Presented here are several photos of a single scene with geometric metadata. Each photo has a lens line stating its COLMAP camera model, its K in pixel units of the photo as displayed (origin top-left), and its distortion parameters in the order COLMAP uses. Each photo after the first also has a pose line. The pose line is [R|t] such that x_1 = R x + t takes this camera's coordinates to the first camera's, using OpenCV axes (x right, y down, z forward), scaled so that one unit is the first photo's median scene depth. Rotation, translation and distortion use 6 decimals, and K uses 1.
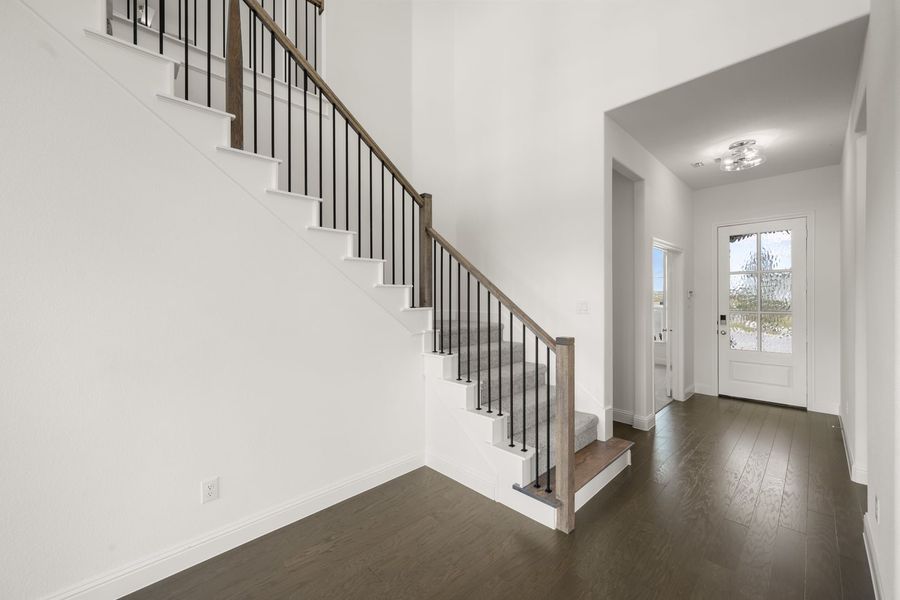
lens RADIAL K [[355.9, 0, 450.0], [0, 355.9, 300.0], [0, 0, 1]] dist [-0.000304, -0.000092]
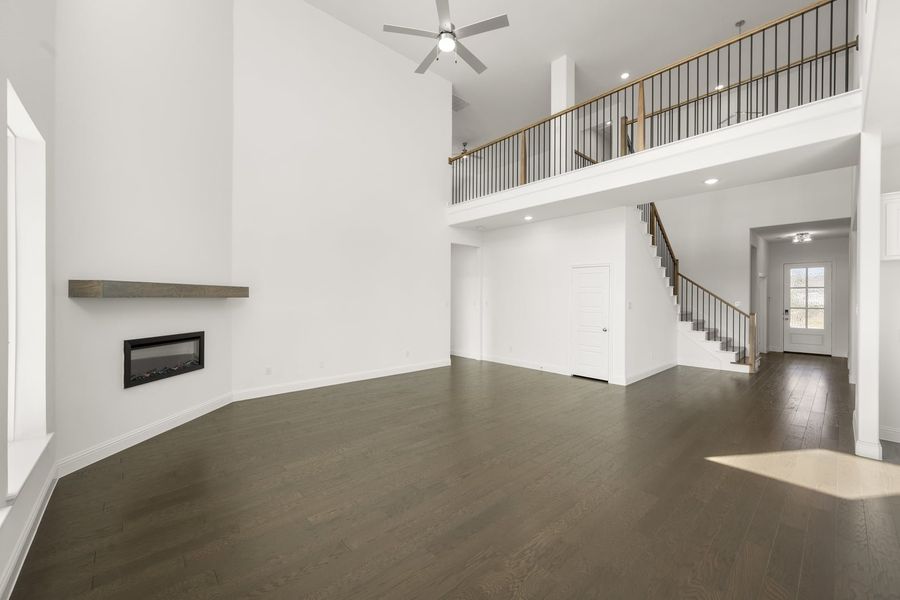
lens RADIAL K [[355.9, 0, 450.0], [0, 355.9, 300.0], [0, 0, 1]] dist [-0.000304, -0.000092]
pose [[0.999091, 0.007185, -0.042019, -1.193346], [-0.006866, 0.999946, 0.007740, -0.014759], [0.042072, -0.007444, 0.999087, -1.223207]]
